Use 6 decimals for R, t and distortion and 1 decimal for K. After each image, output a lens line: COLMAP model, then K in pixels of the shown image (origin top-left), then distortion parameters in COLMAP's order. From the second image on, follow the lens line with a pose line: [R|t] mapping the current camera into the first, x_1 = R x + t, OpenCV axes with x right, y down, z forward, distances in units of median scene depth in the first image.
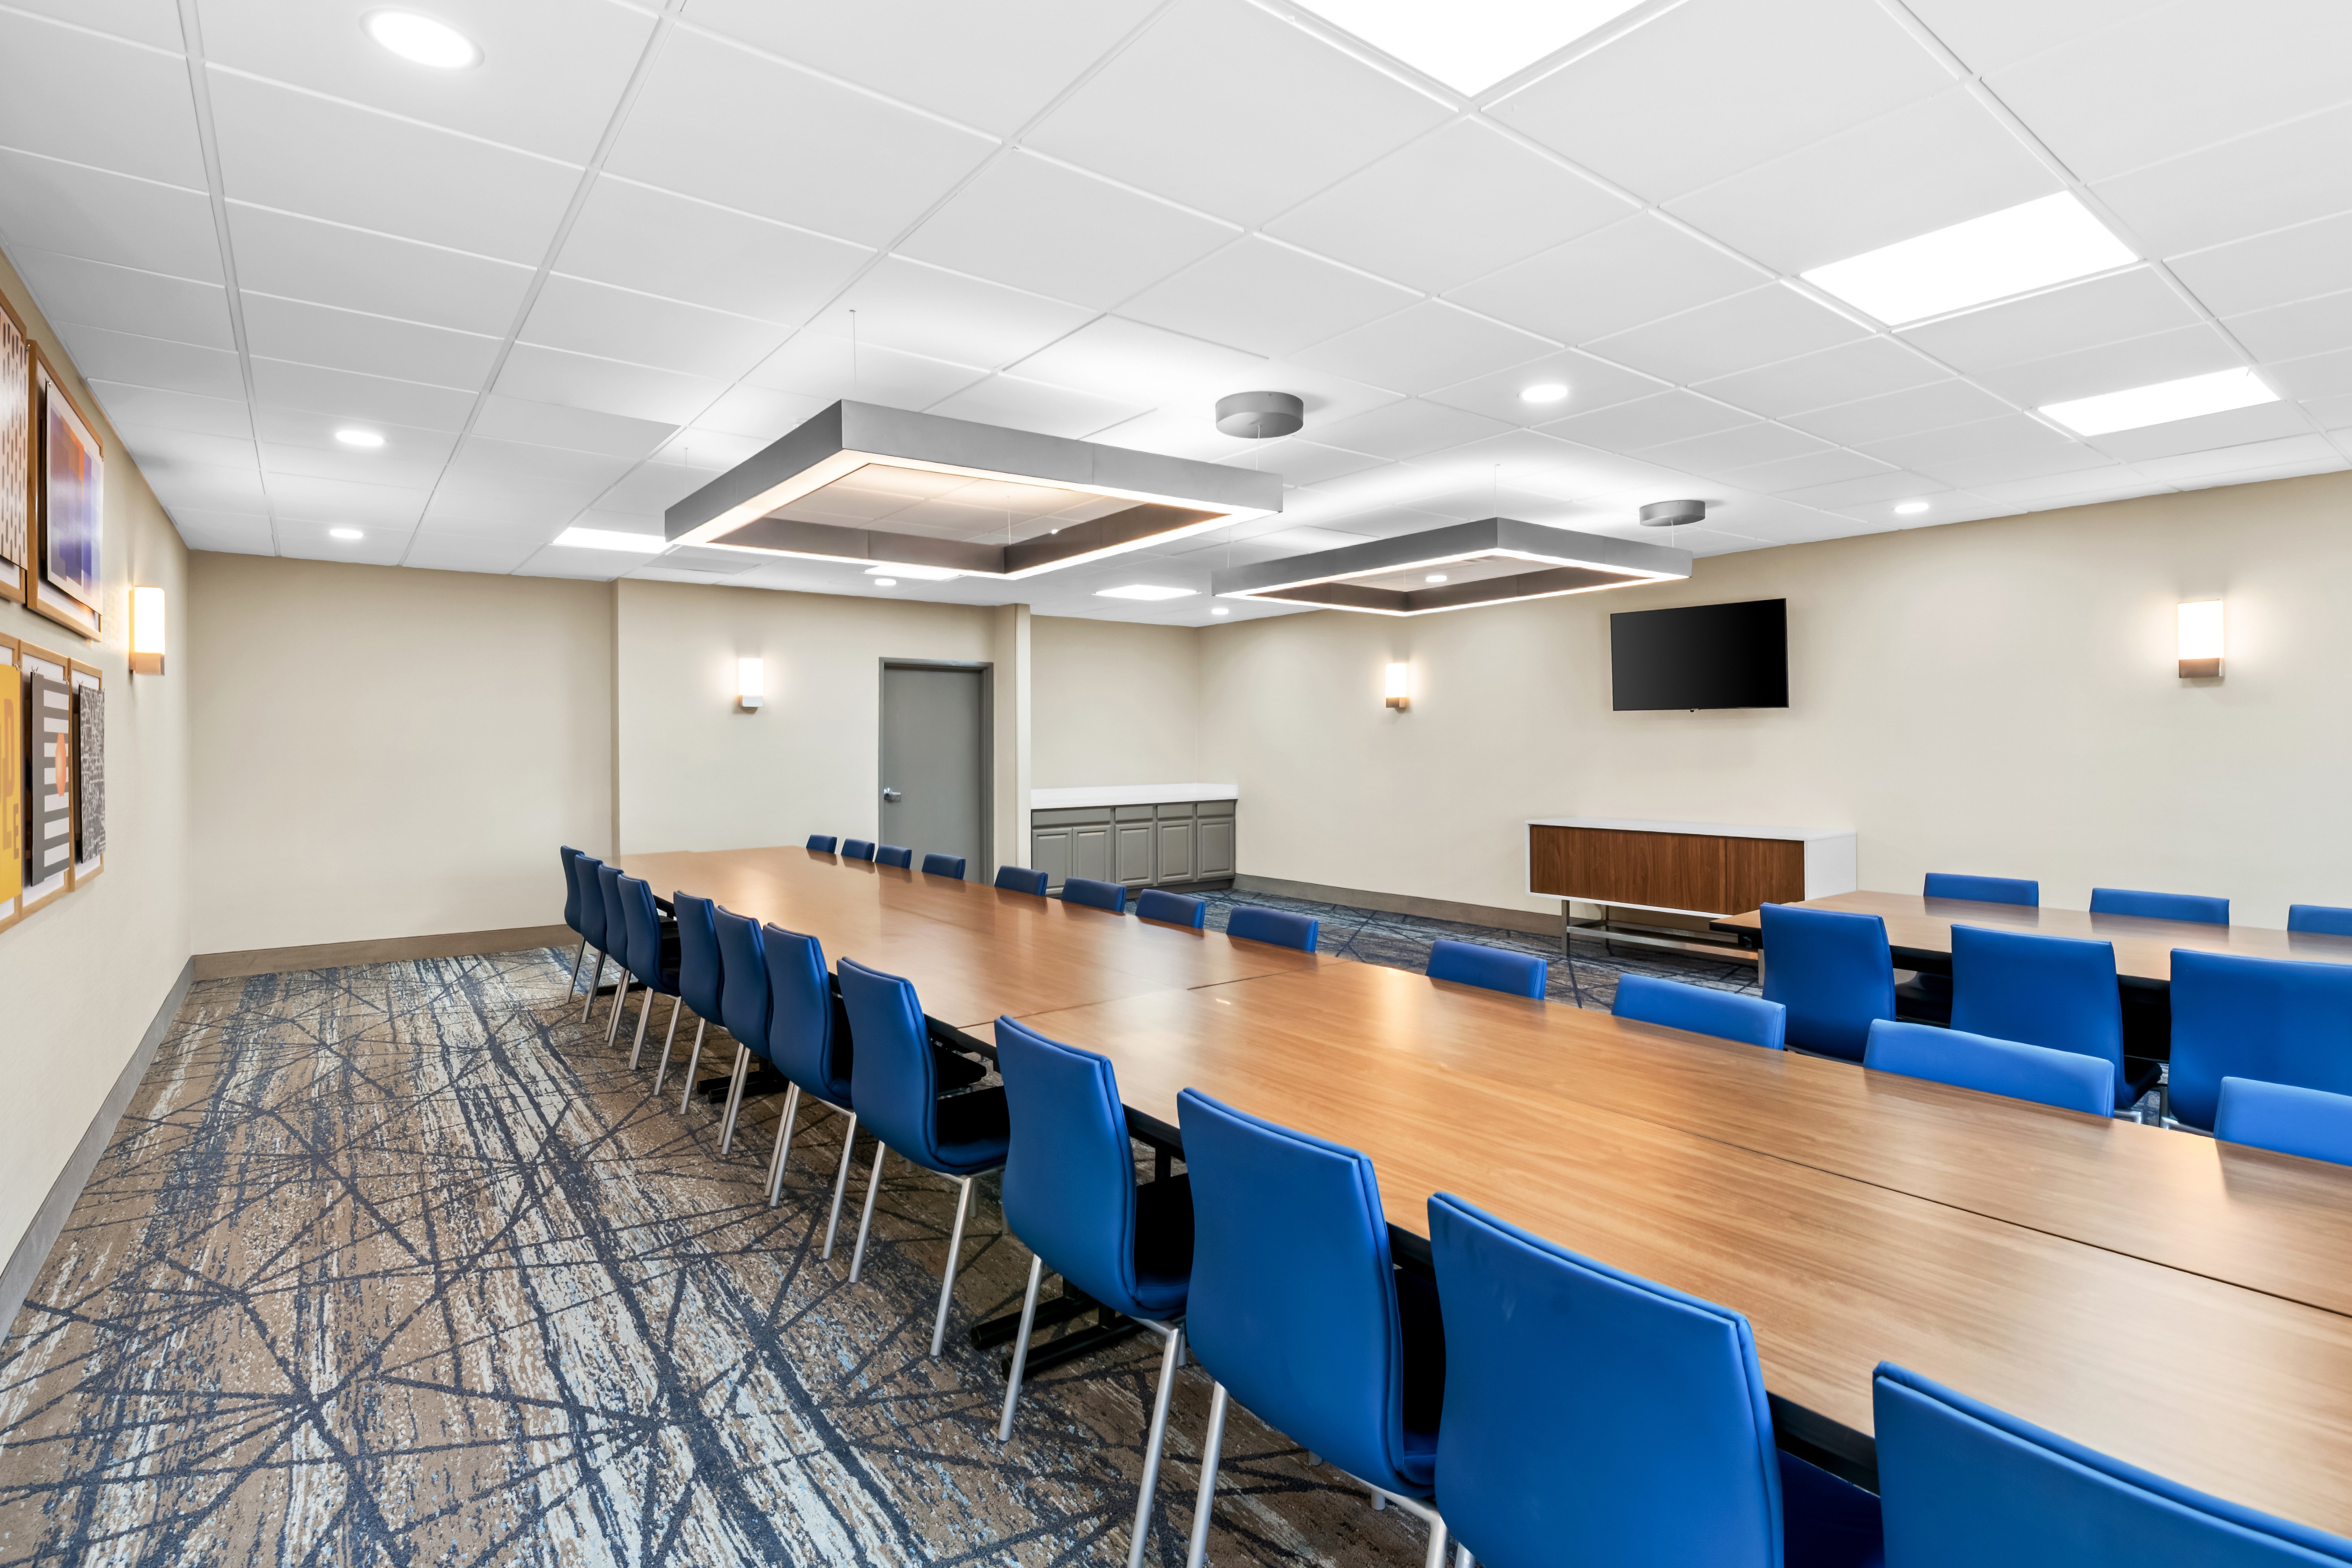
lens RADIAL K [[1126.1, 0, 1178.4], [0, 1126.1, 748.3], [0, 0, 1]] dist [-0.001863, -0.000448]
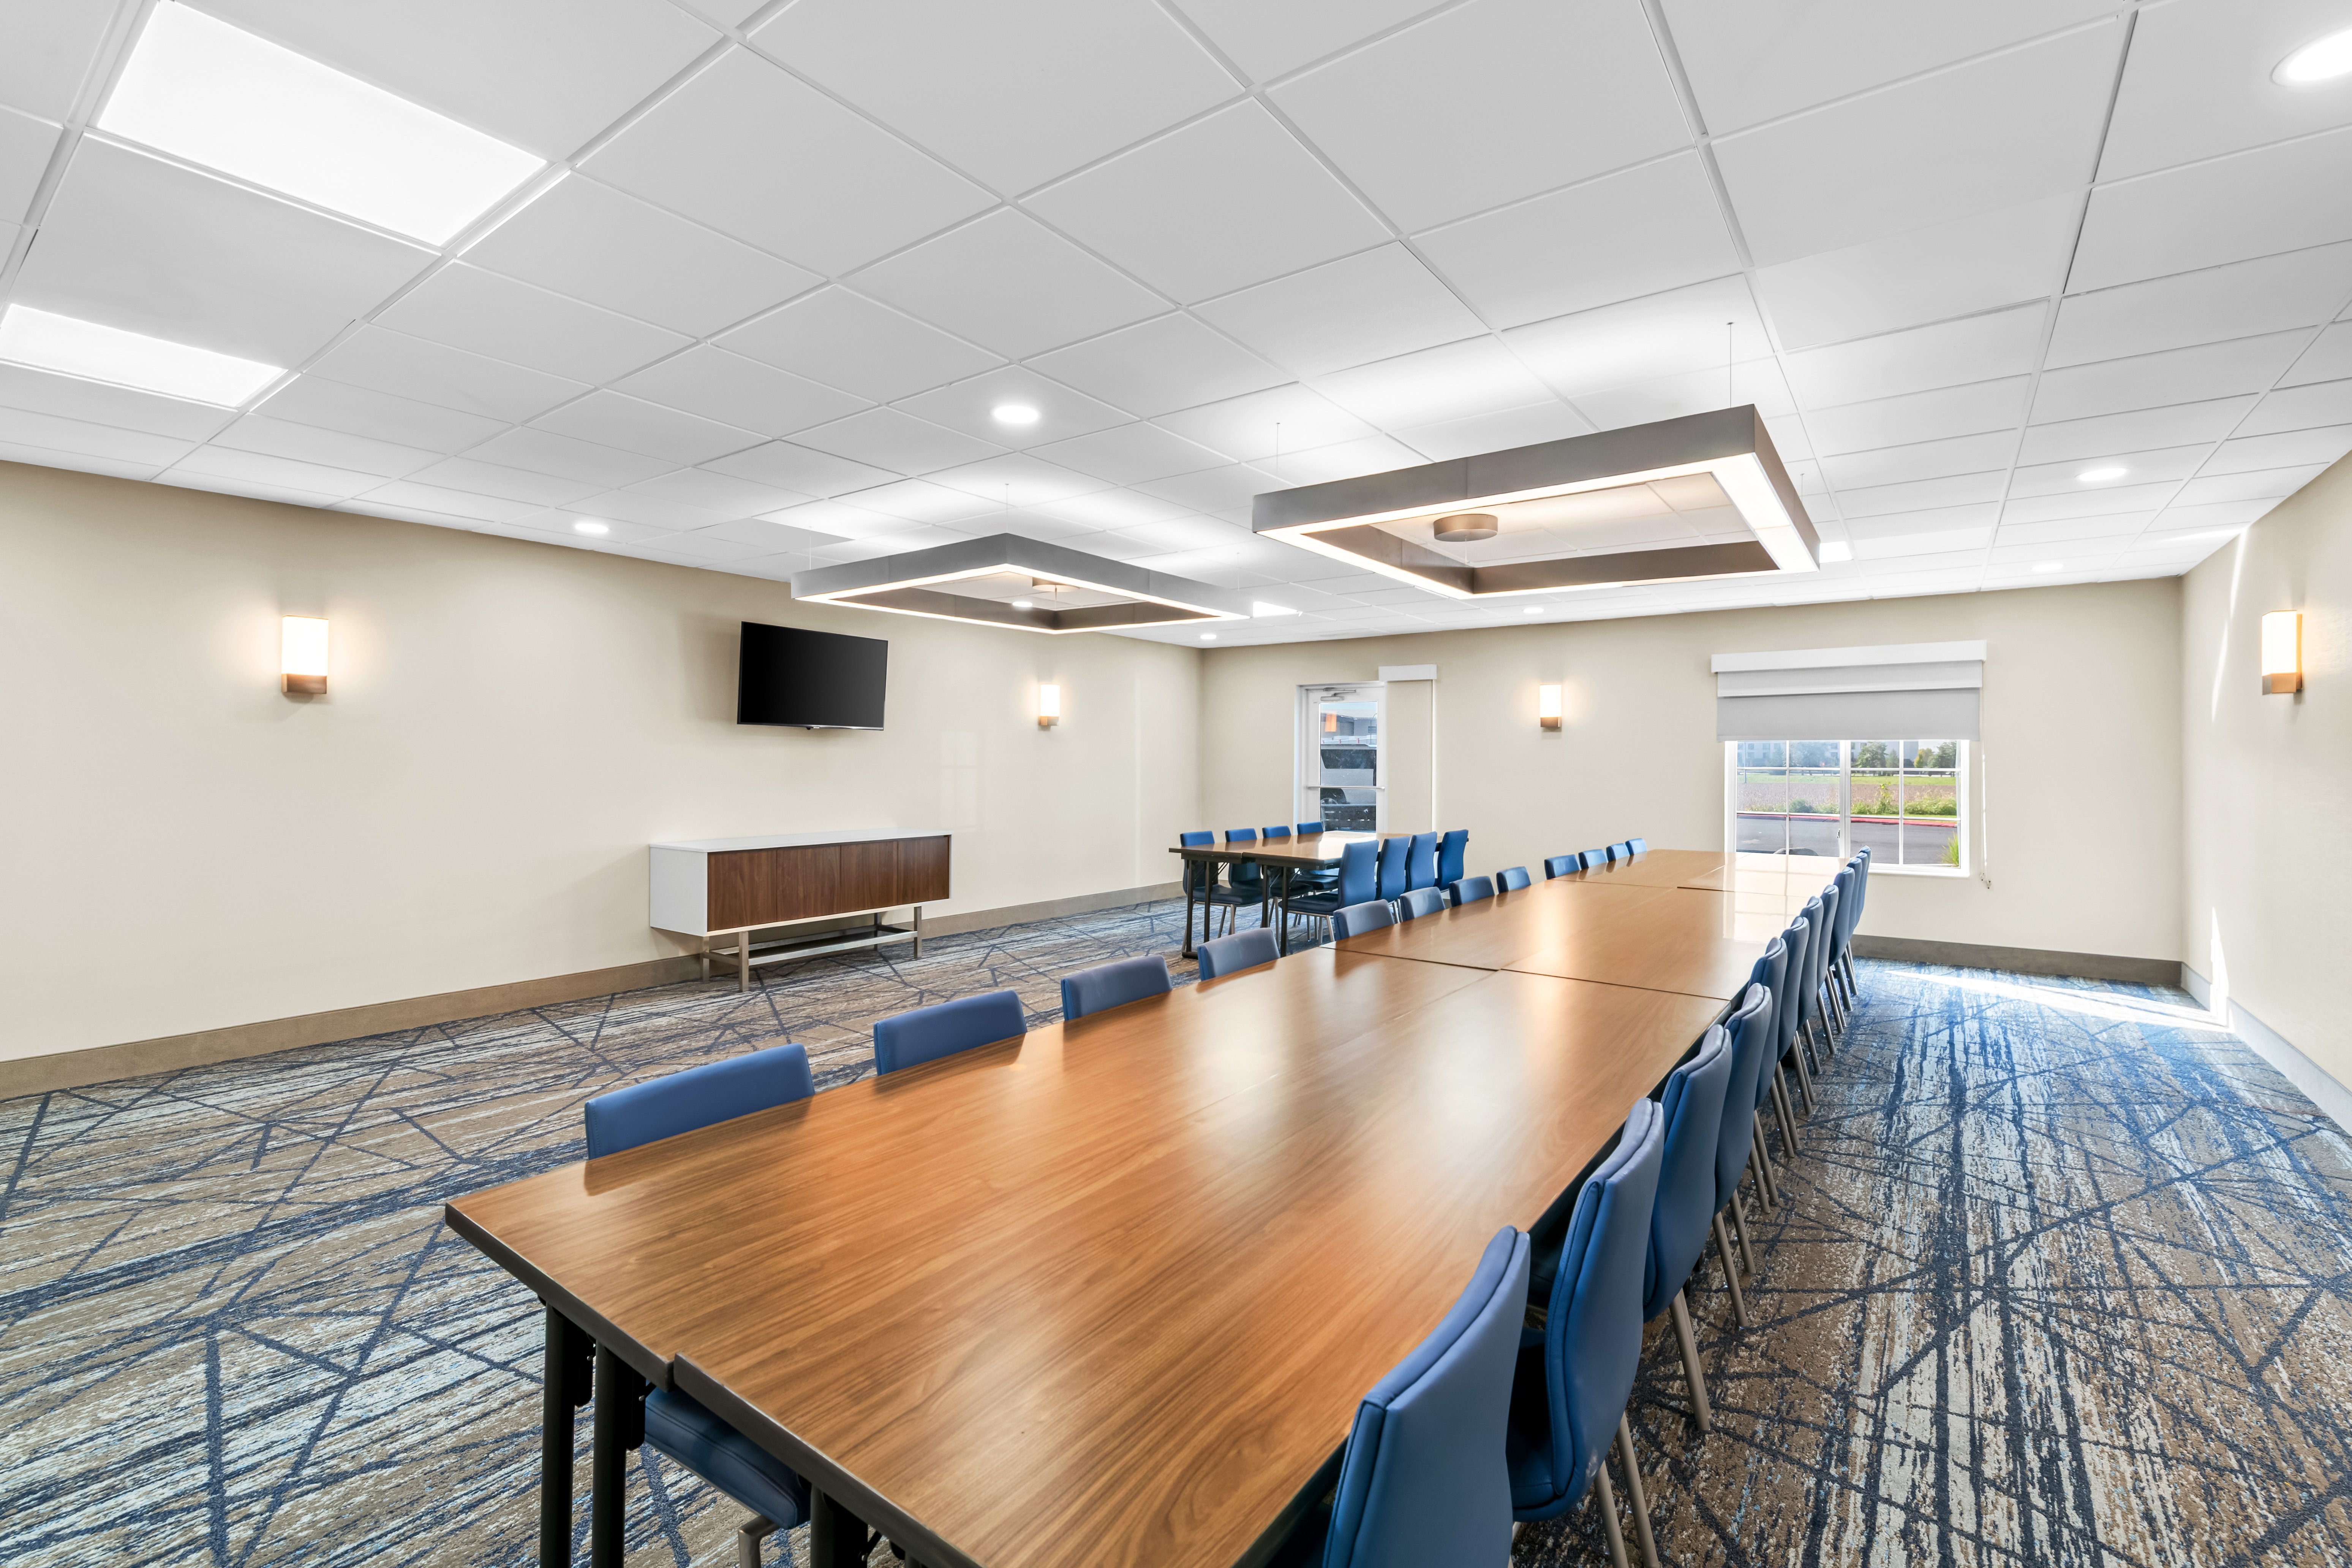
lens RADIAL K [[1015.9, 0, 1205.8], [0, 1015.9, 791.4], [0, 0, 1]] dist [0.000987, -0.000853]
pose [[-0.289823, -0.033412, 0.956497, -1.145753], [-0.000538, 0.999396, 0.034748, -0.013924], [-0.957080, 0.009556, -0.289666, 1.823966]]
